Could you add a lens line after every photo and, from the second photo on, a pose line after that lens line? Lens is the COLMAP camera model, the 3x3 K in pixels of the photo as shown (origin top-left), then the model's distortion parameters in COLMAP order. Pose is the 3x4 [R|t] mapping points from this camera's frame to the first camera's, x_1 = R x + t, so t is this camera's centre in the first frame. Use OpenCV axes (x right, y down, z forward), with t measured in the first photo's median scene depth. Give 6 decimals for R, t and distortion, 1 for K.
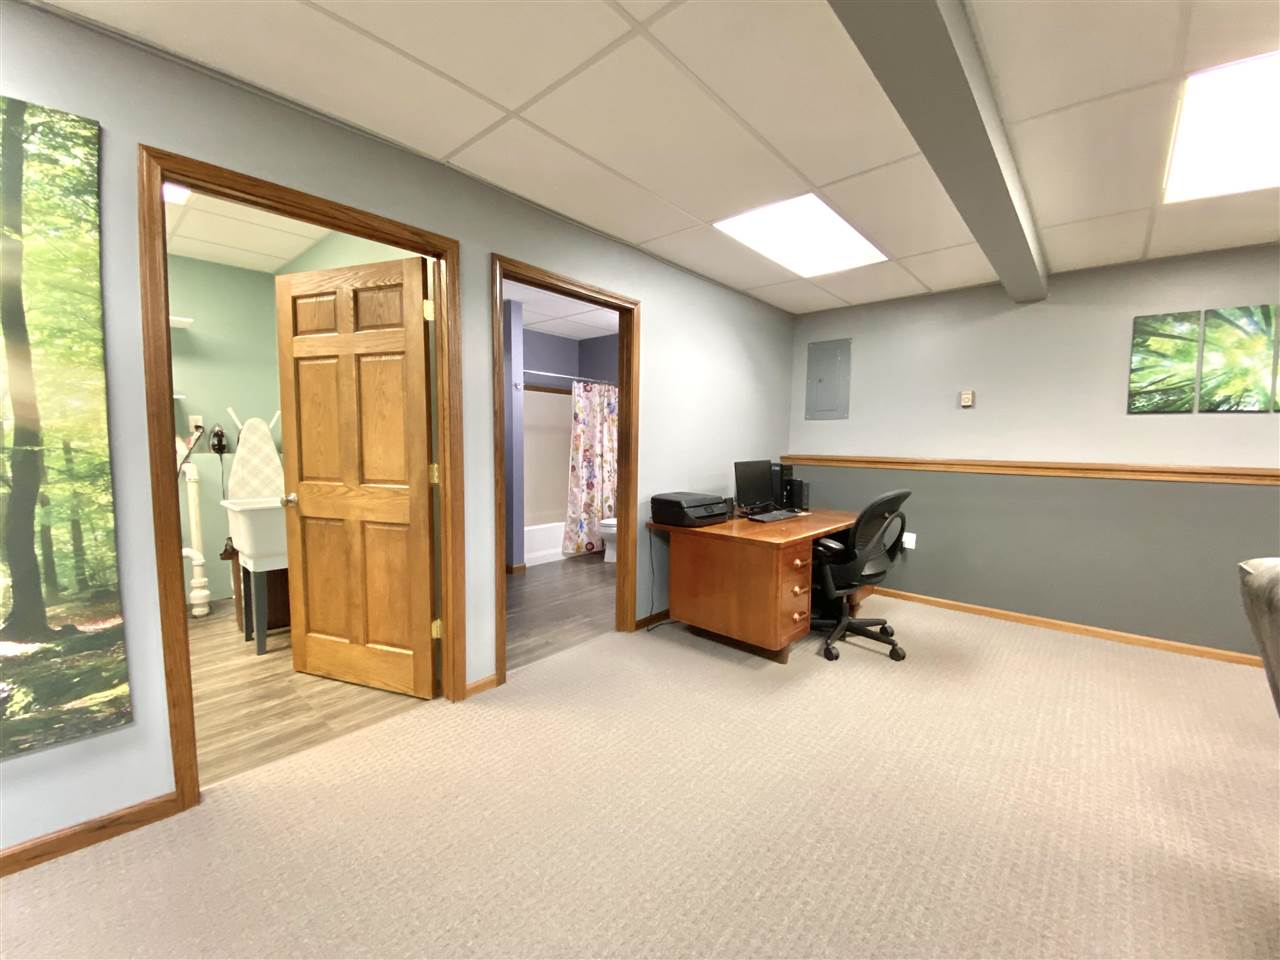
lens RADIAL K [[524.4, 0, 640.2], [0, 524.4, 483.1], [0, 0, 1]] dist [-0.016758, -0.002007]
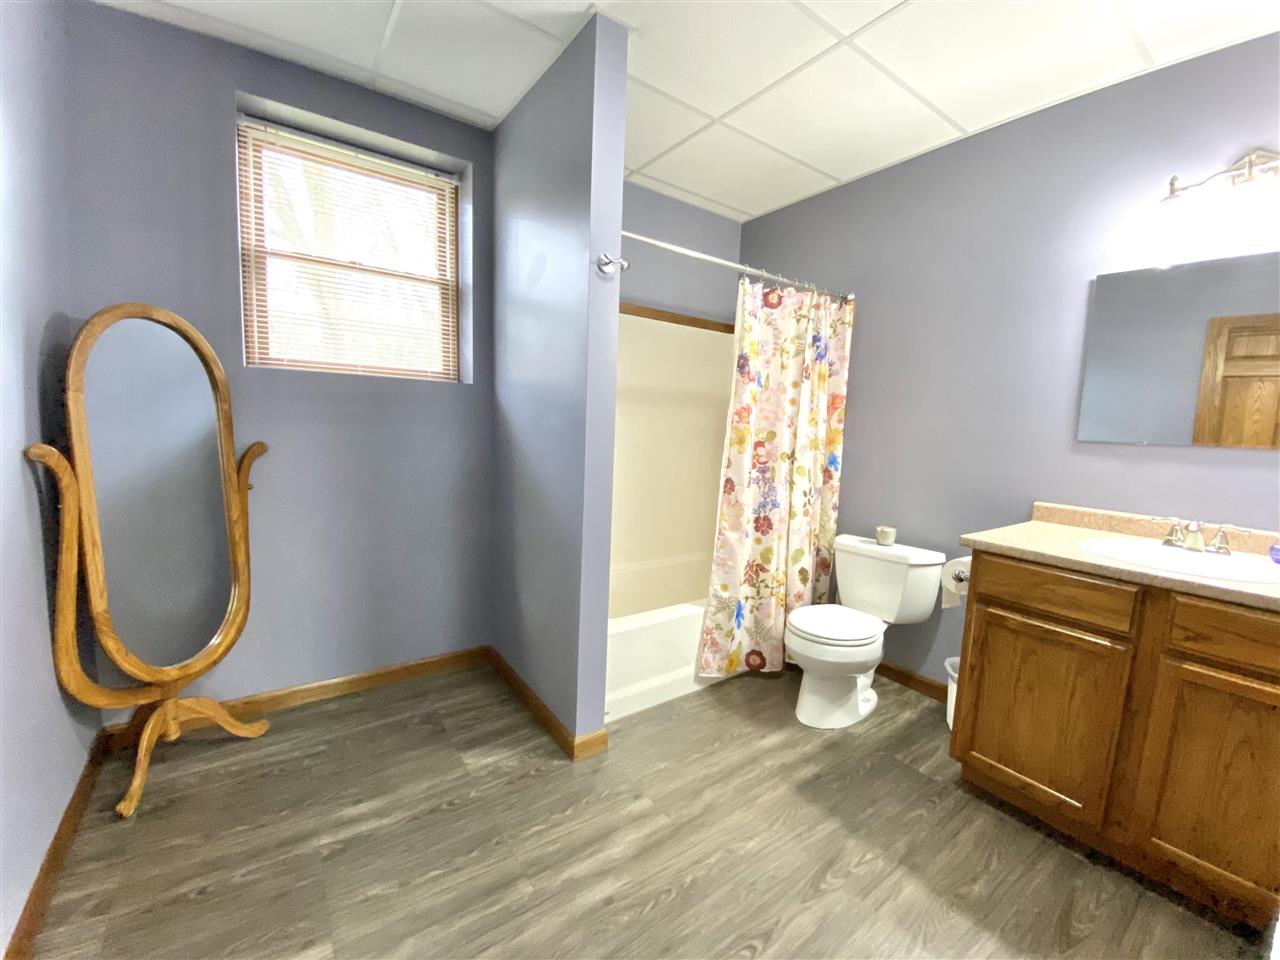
lens RADIAL K [[524.4, 0, 637.5], [0, 524.4, 483.6], [0, 0, 1]] dist [-0.016758, -0.002007]
pose [[0.976031, 0.051197, -0.211523, -0.107498], [-0.043165, 0.998167, 0.042420, -0.043633], [0.213307, -0.032272, 0.976452, 0.549048]]
